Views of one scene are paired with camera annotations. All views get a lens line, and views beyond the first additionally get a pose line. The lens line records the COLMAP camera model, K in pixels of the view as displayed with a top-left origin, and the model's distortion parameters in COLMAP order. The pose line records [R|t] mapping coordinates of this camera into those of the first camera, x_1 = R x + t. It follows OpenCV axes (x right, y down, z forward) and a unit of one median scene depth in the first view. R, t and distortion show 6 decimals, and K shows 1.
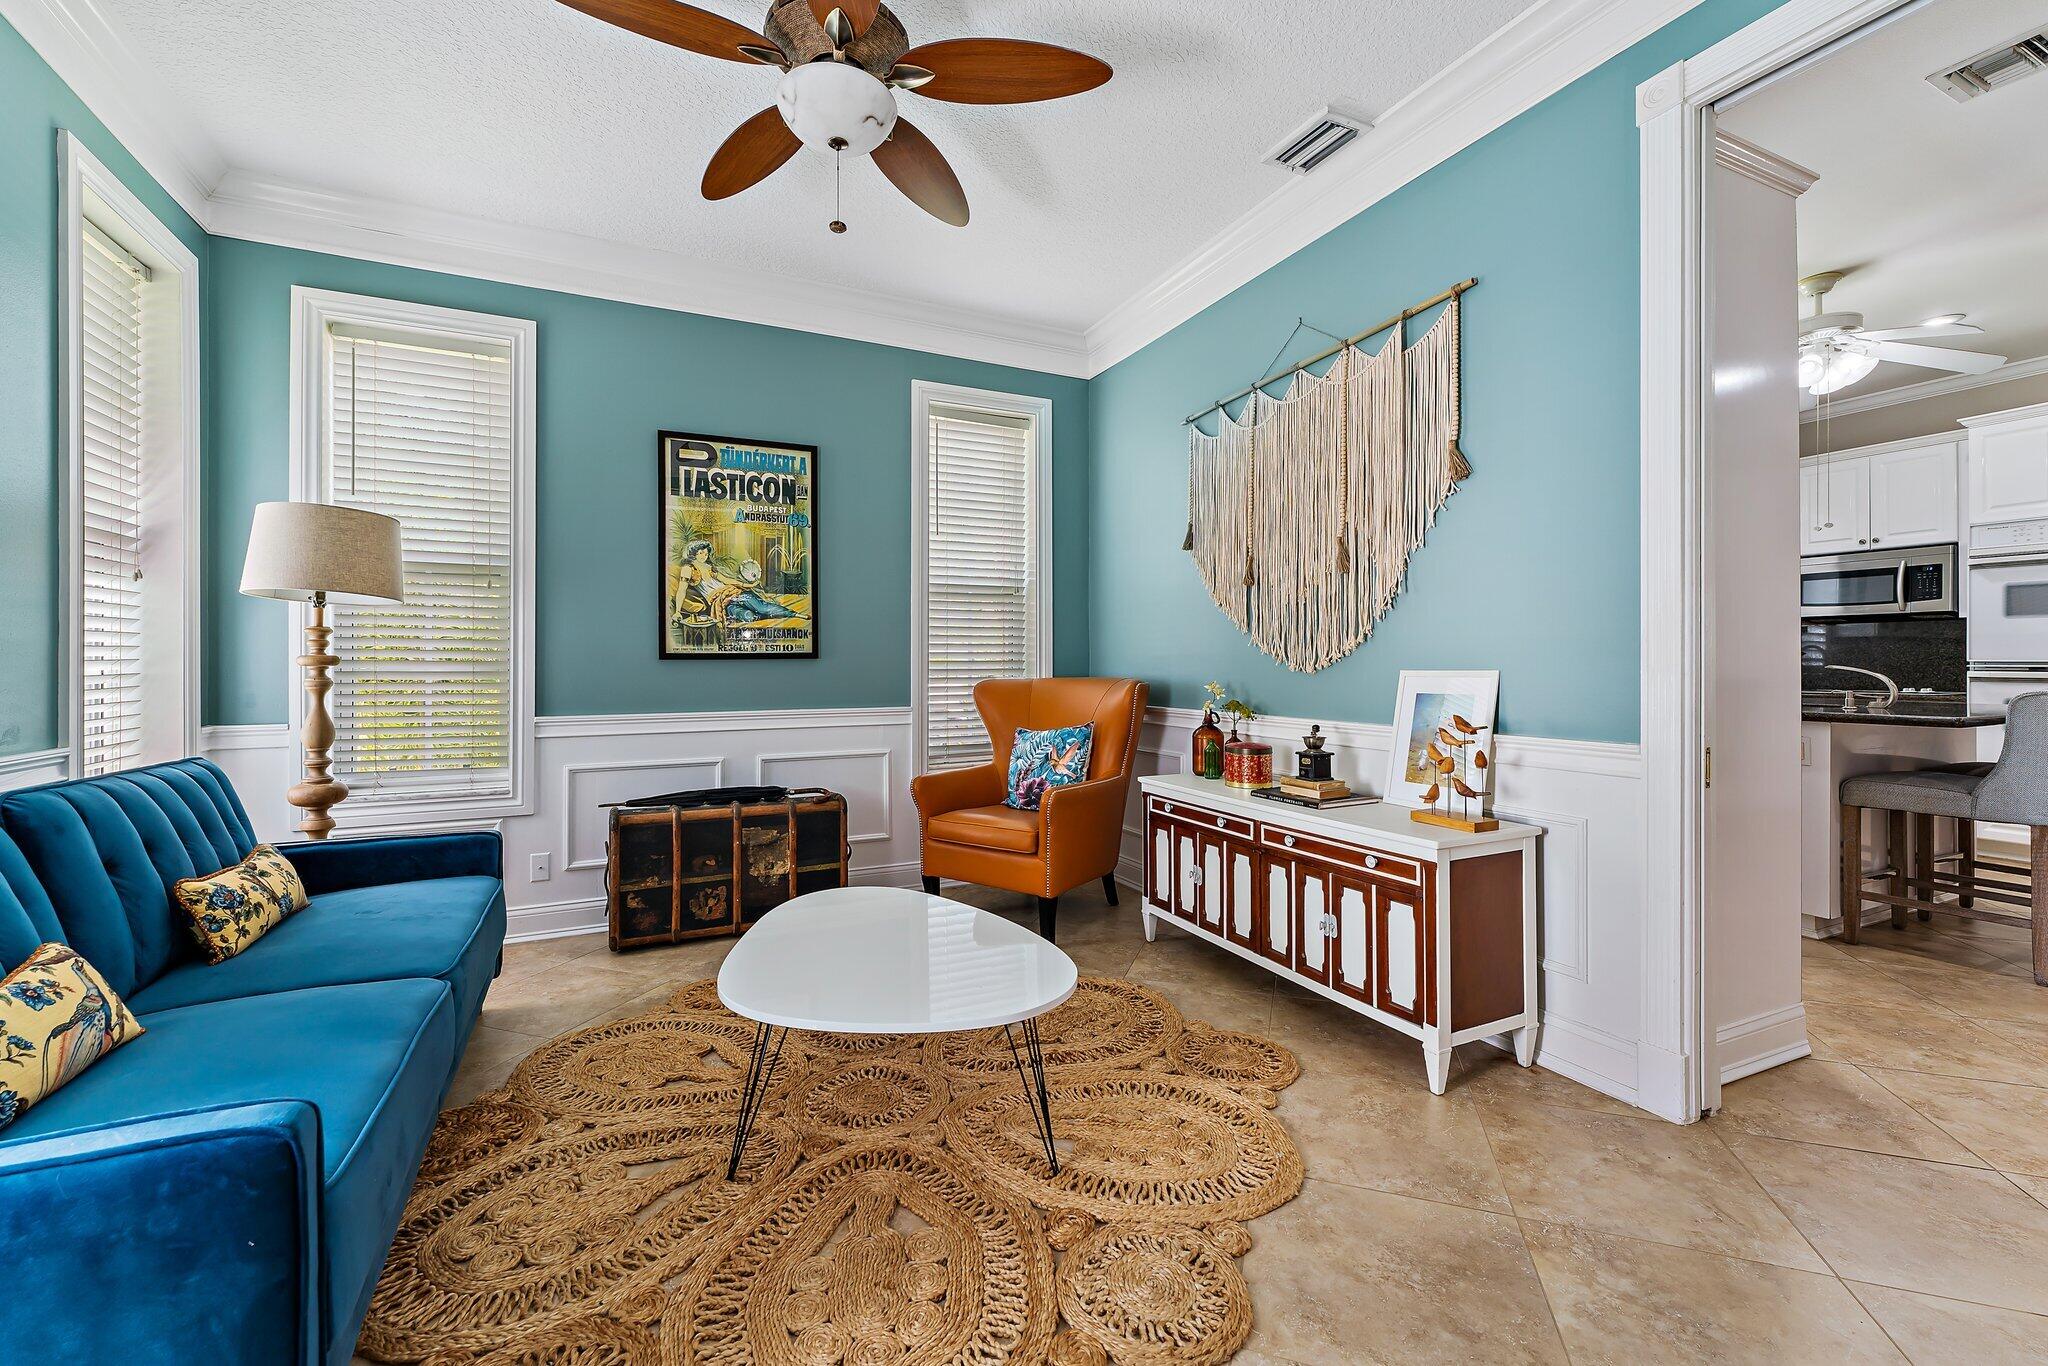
lens RADIAL K [[823.2, 0, 1014.6], [0, 823.2, 661.4], [0, 0, 1]] dist [0.000975, -0.000214]
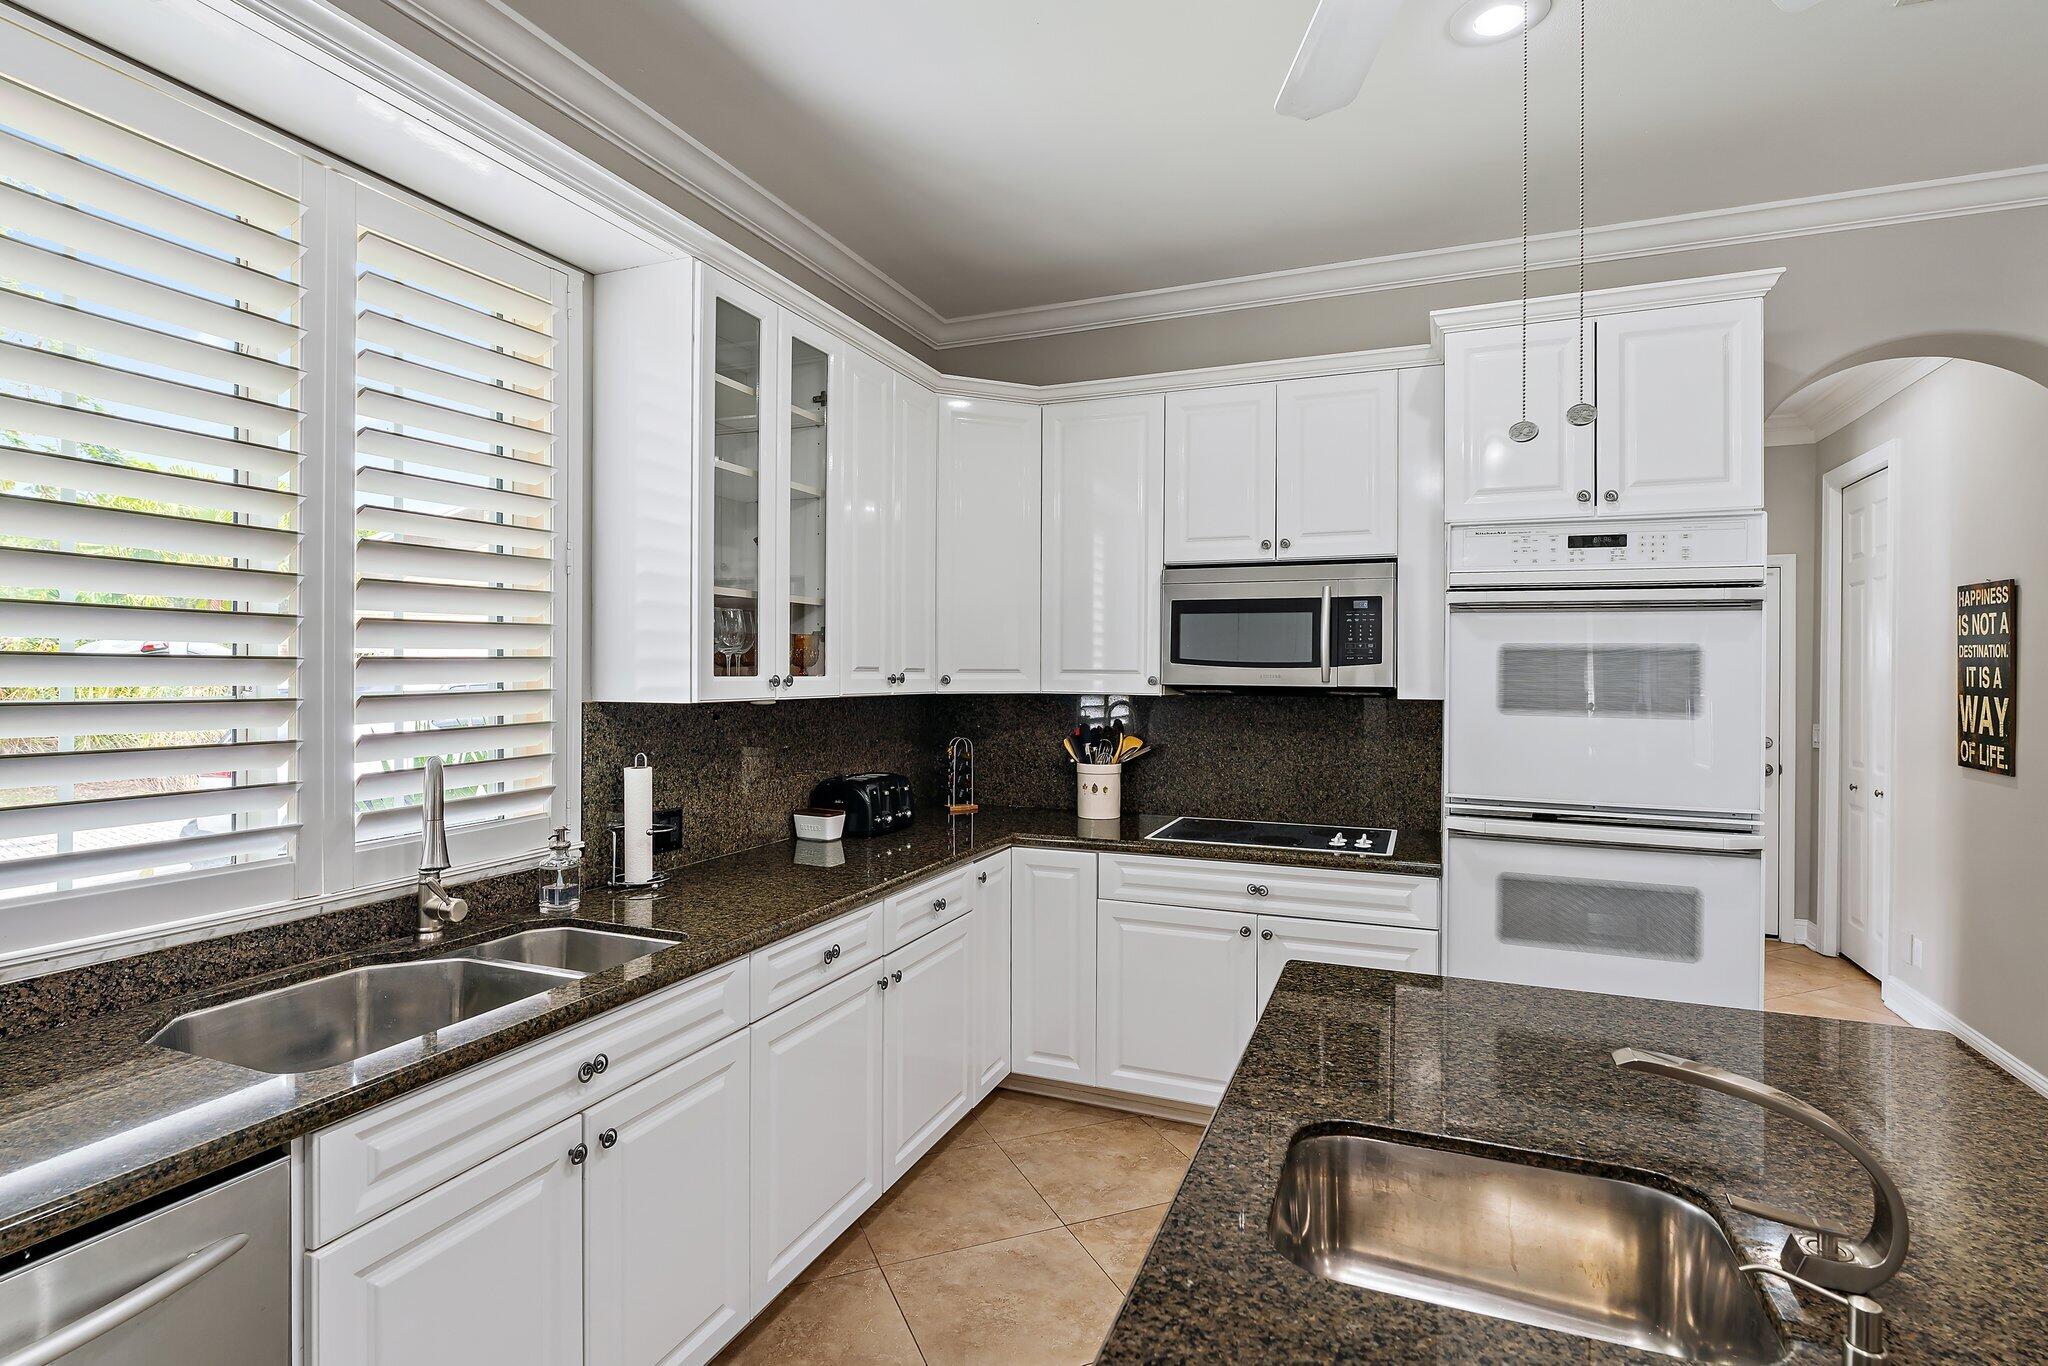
lens RADIAL K [[1012.4, 0, 1022.5], [0, 1012.4, 666.3], [0, 0, 1]] dist [0.000224, -0.000229]
pose [[0.737832, 0.008799, 0.674927, 0.808124], [-0.008508, 0.999957, -0.003735, -0.107909], [-0.674931, -0.002986, 0.737875, 1.050393]]
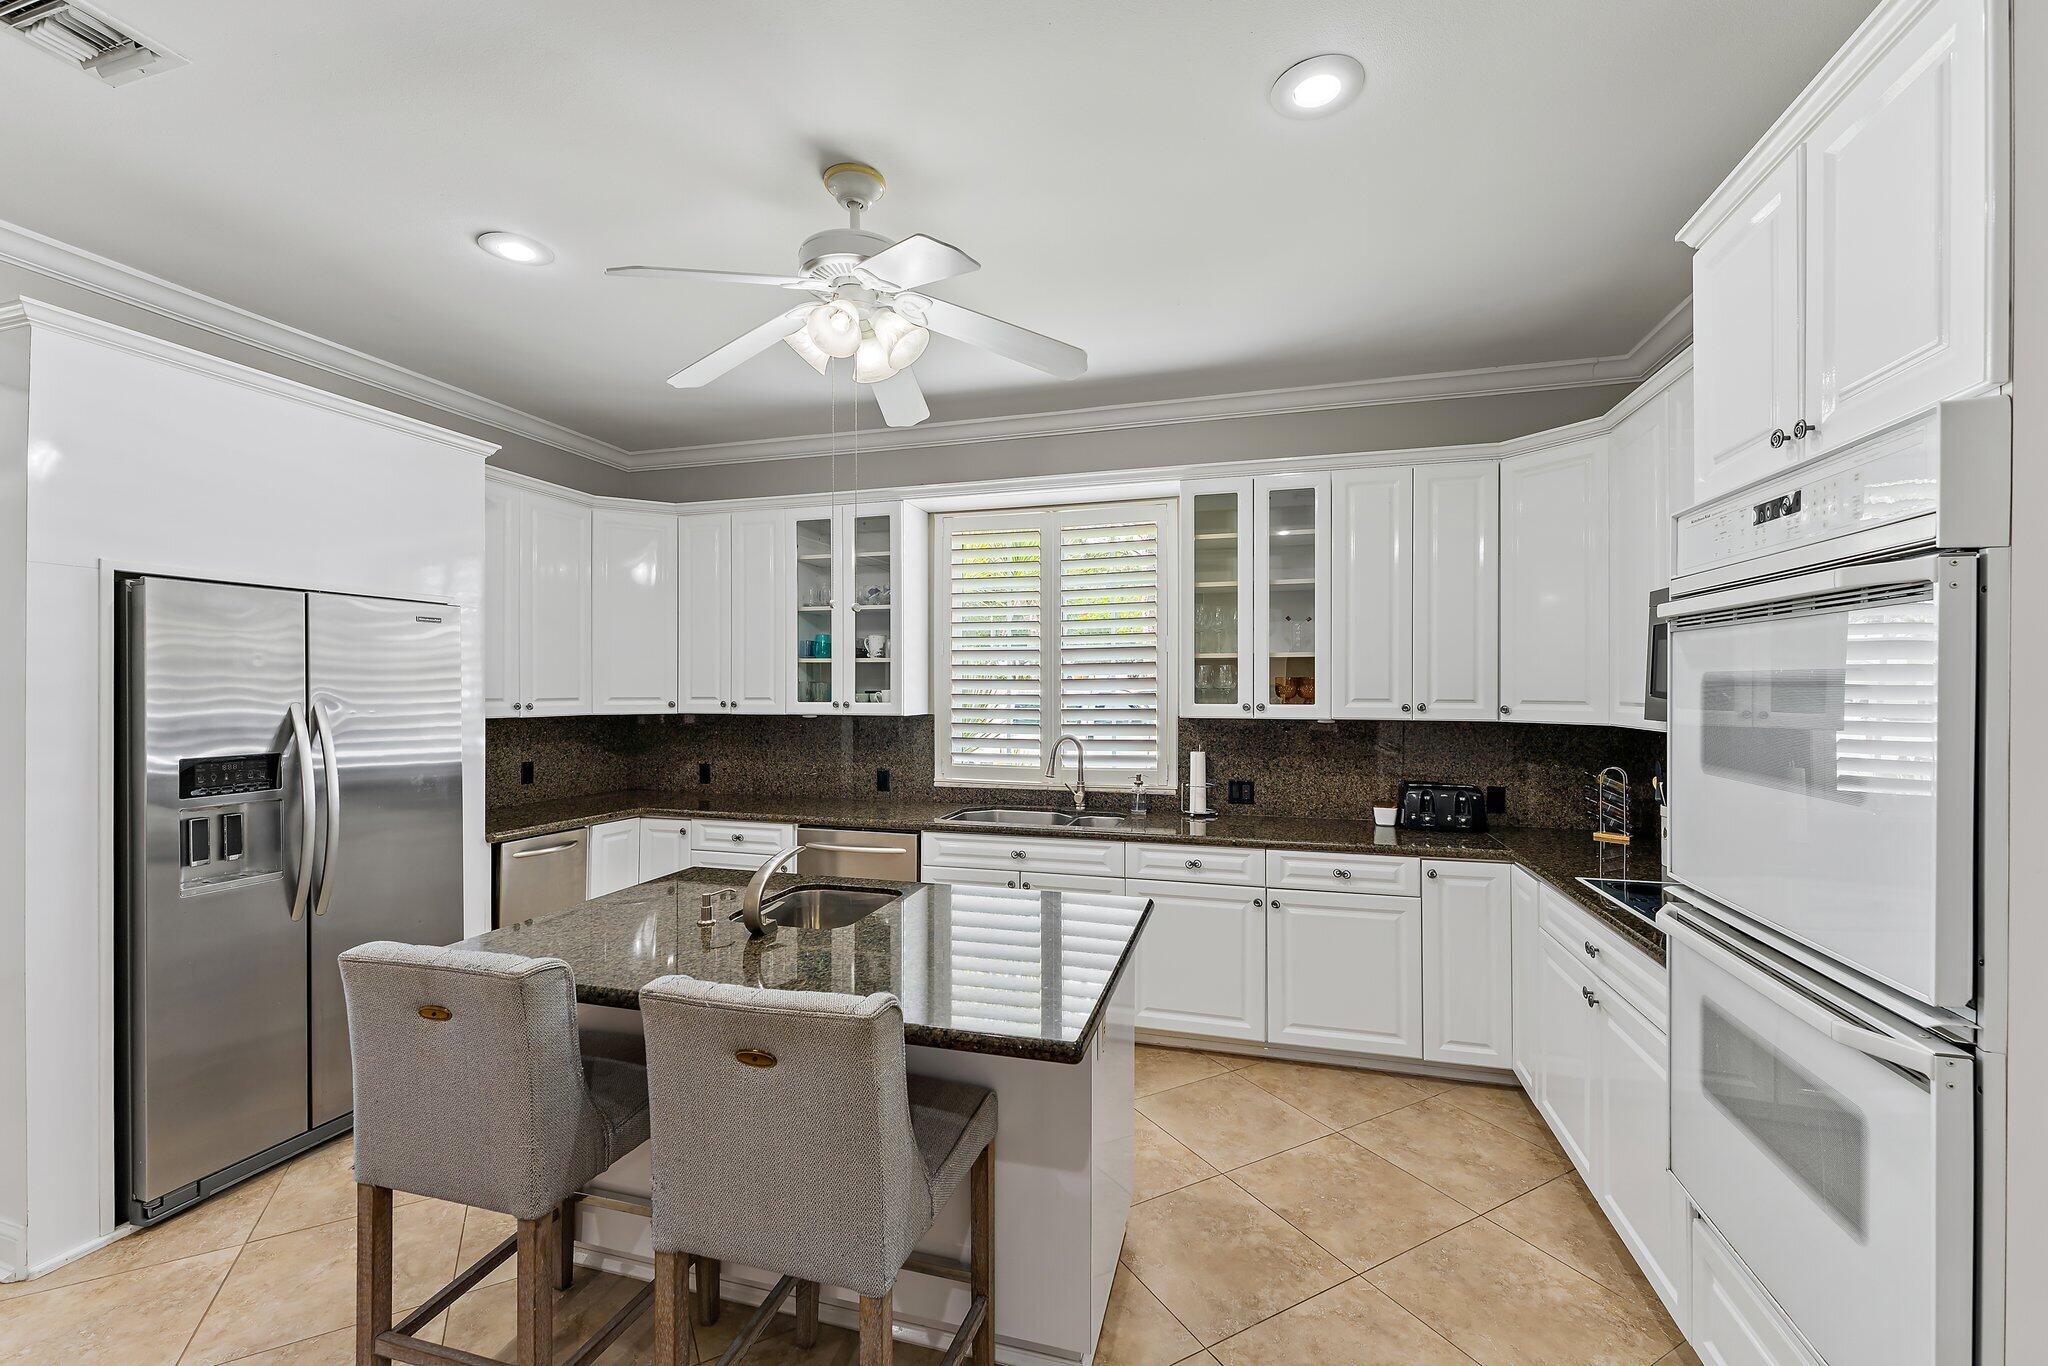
lens RADIAL K [[823.2, 0, 1010.2], [0, 823.2, 686.3], [0, 0, 1]] dist [0.000975, -0.000214]
pose [[0.744461, 0.001833, -0.667664, 1.720998], [-0.001099, 0.999998, 0.001520, -0.126285], [0.667665, -0.000398, 0.744462, 0.757525]]
